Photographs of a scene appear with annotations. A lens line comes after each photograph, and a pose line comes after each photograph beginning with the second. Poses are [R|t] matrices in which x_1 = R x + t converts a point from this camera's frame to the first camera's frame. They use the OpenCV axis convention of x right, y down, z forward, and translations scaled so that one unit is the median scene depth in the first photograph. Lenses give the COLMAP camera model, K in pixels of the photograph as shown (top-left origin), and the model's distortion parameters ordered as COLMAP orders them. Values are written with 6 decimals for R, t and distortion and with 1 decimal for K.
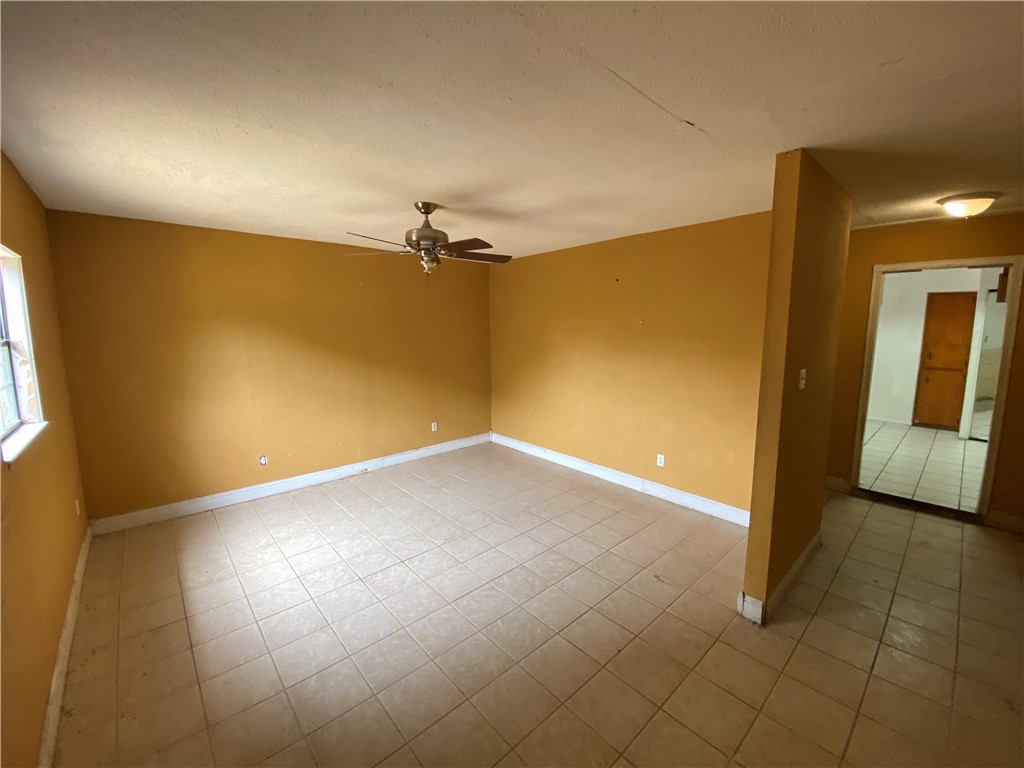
lens RADIAL K [[415.8, 0, 519.0], [0, 415.8, 376.8], [0, 0, 1]] dist [-0.002528, -0.004382]
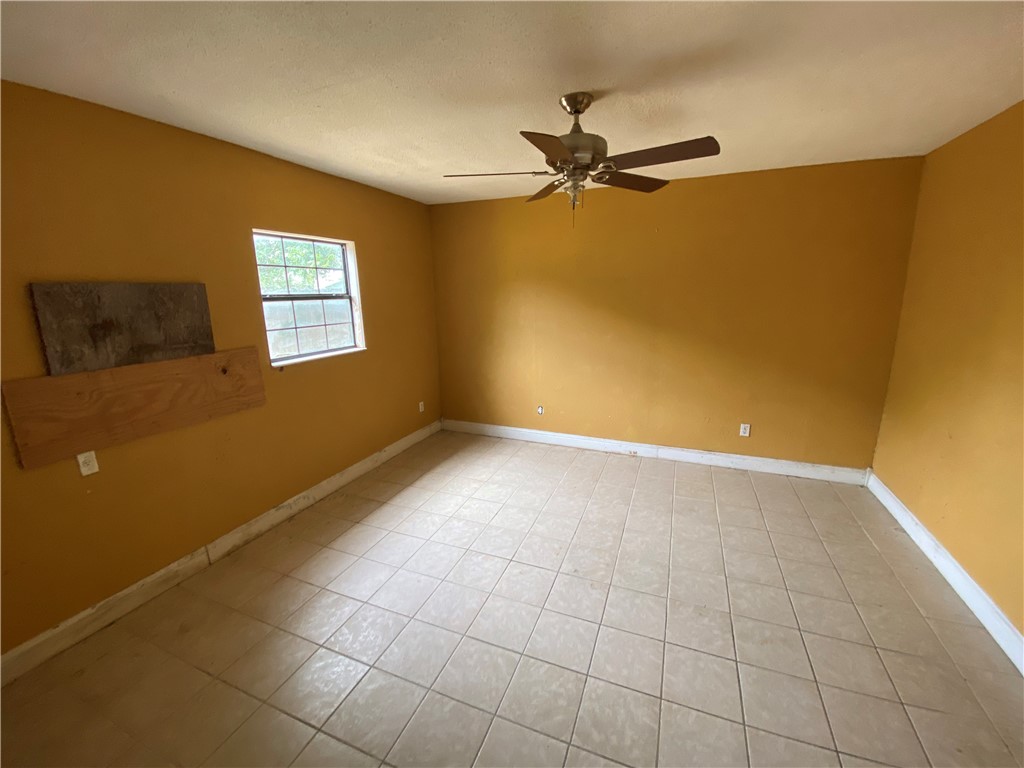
lens RADIAL K [[415.8, 0, 513.2], [0, 415.8, 386.1], [0, 0, 1]] dist [-0.002528, -0.004382]
pose [[0.418419, 0.209484, -0.883766, 0.372766], [-0.097826, 0.977772, 0.185452, -0.068326], [0.902970, 0.008859, 0.429612, 0.559642]]
